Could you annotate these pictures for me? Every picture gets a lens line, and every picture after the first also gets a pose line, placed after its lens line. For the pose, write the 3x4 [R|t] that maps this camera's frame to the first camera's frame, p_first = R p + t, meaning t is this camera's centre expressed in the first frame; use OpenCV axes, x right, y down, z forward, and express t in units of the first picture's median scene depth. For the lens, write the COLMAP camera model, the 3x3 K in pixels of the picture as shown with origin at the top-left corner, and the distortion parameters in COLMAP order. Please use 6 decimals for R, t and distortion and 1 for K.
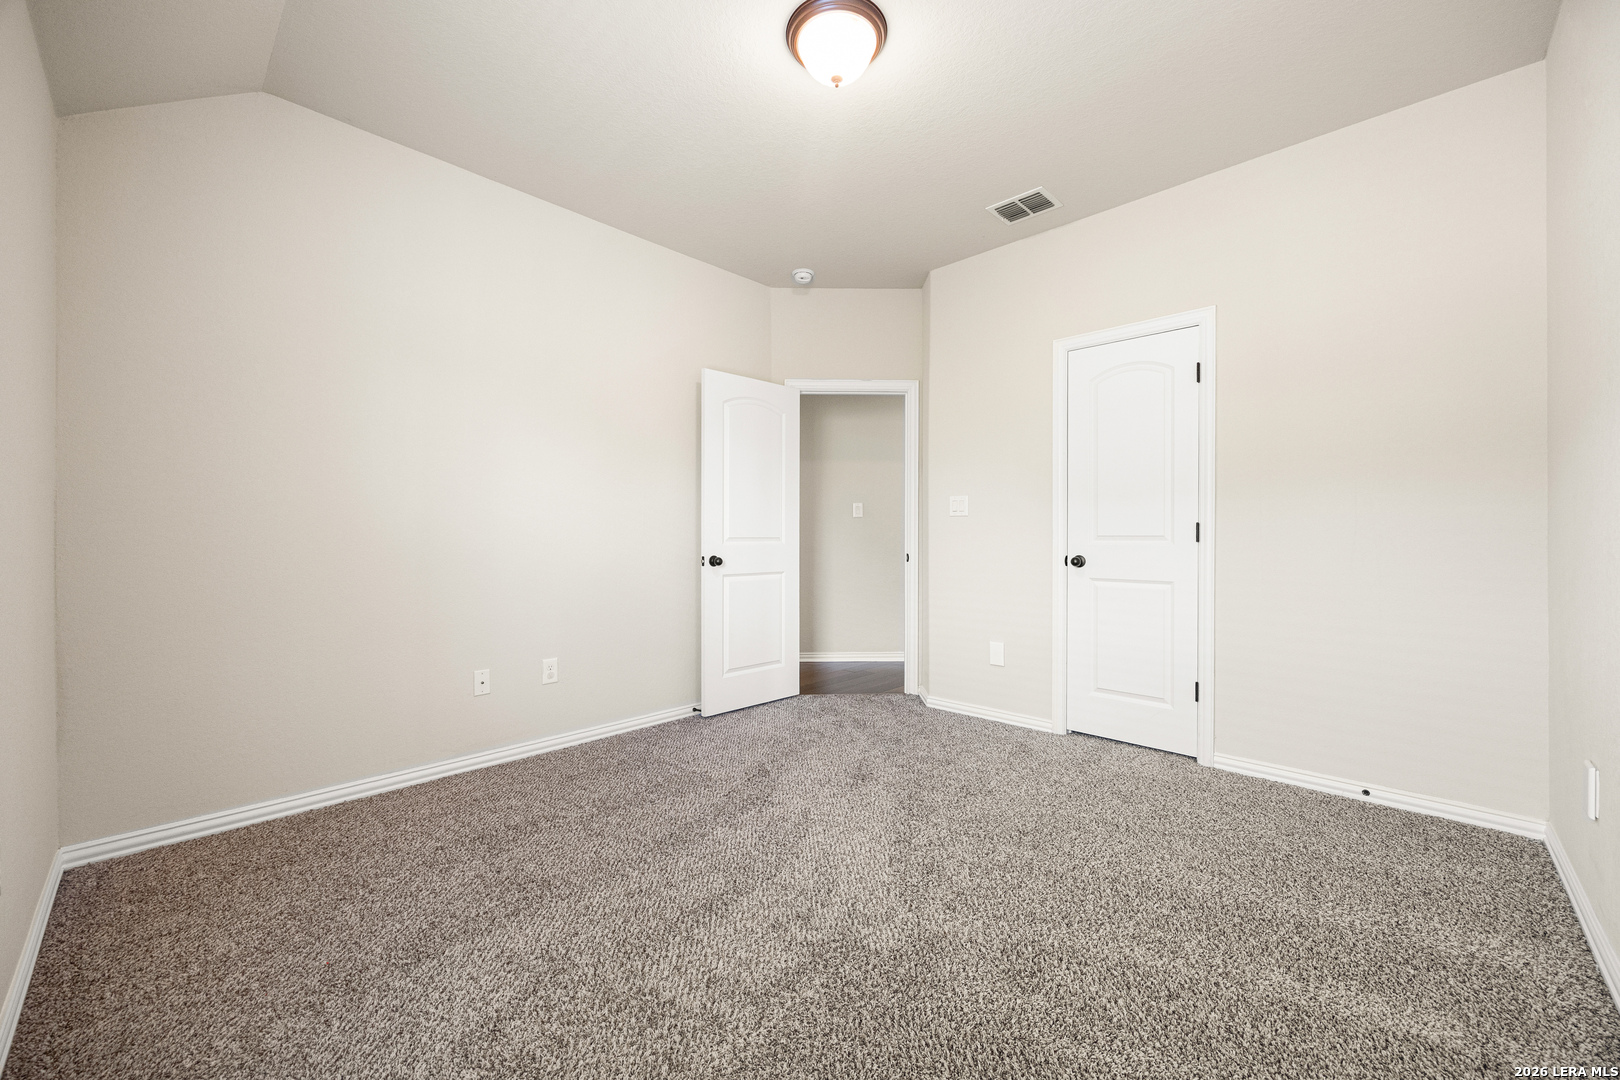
lens RADIAL K [[624.6, 0, 809.0], [0, 624.6, 531.7], [0, 0, 1]] dist [-0.000863, 0.000113]
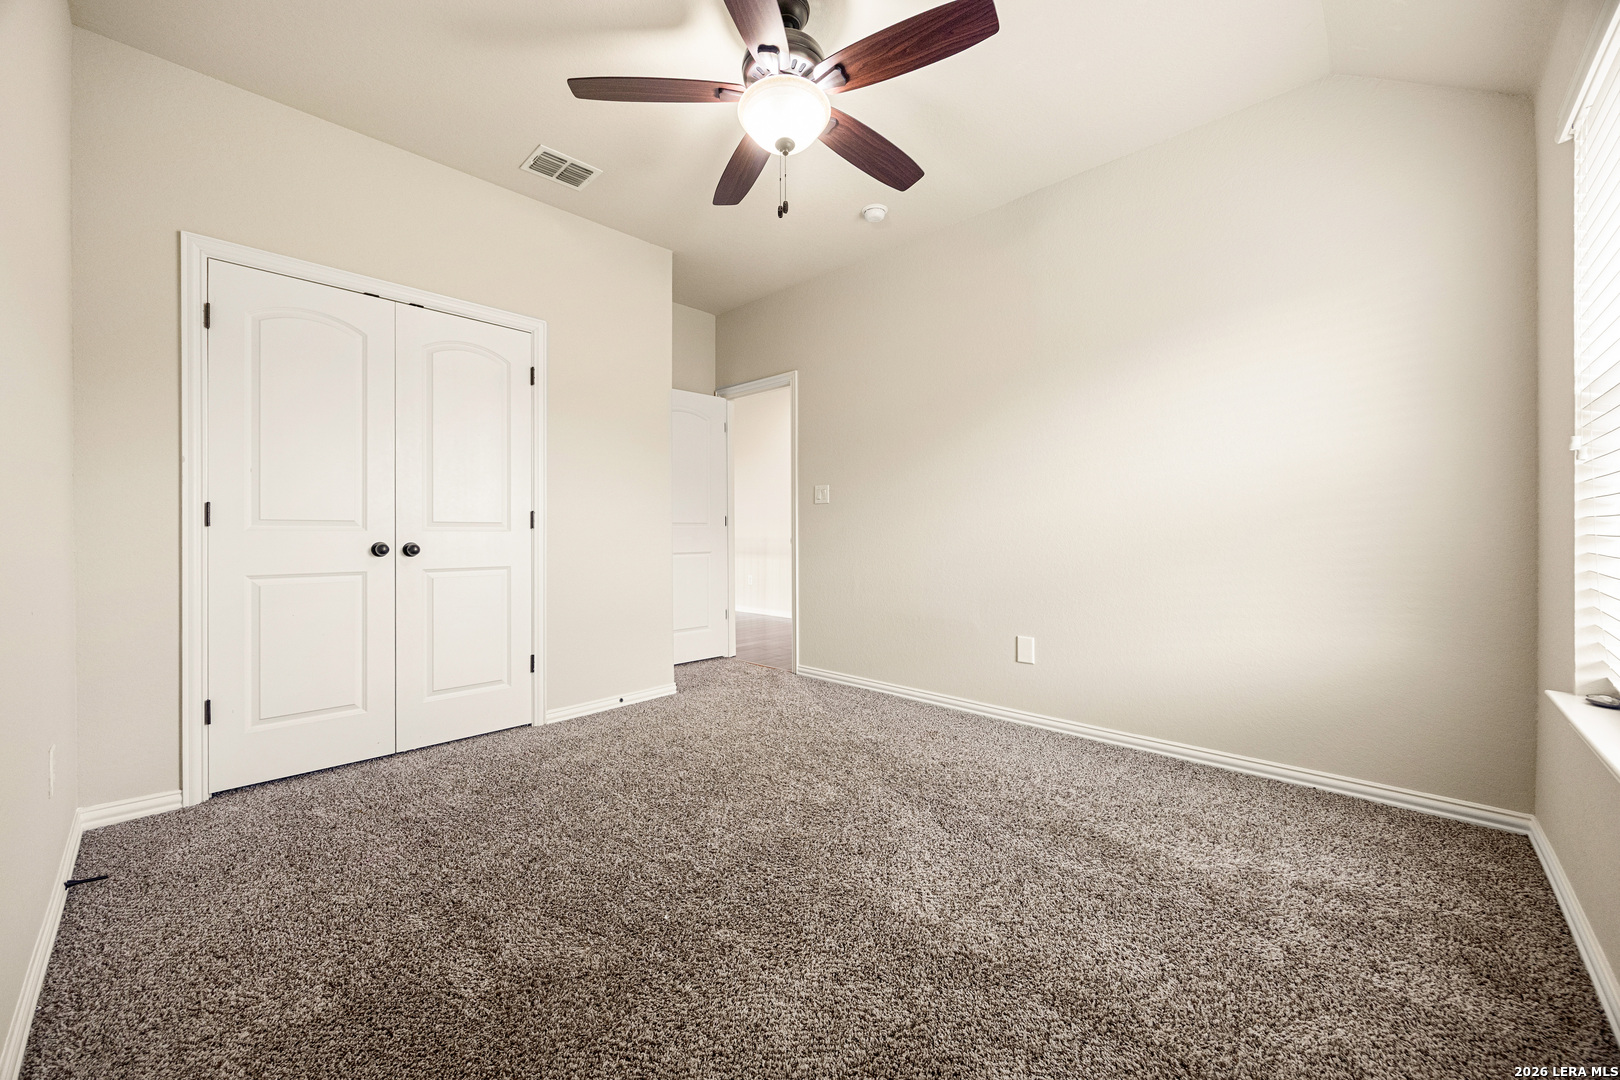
lens RADIAL K [[624.6, 0, 809.0], [0, 624.6, 531.7], [0, 0, 1]] dist [-0.000863, 0.000113]
pose [[-0.014438, -0.004638, 0.999885, -0.492626], [-0.008695, 0.999952, 0.004512, 0.012726], [-0.999858, -0.008629, -0.014478, 0.521951]]
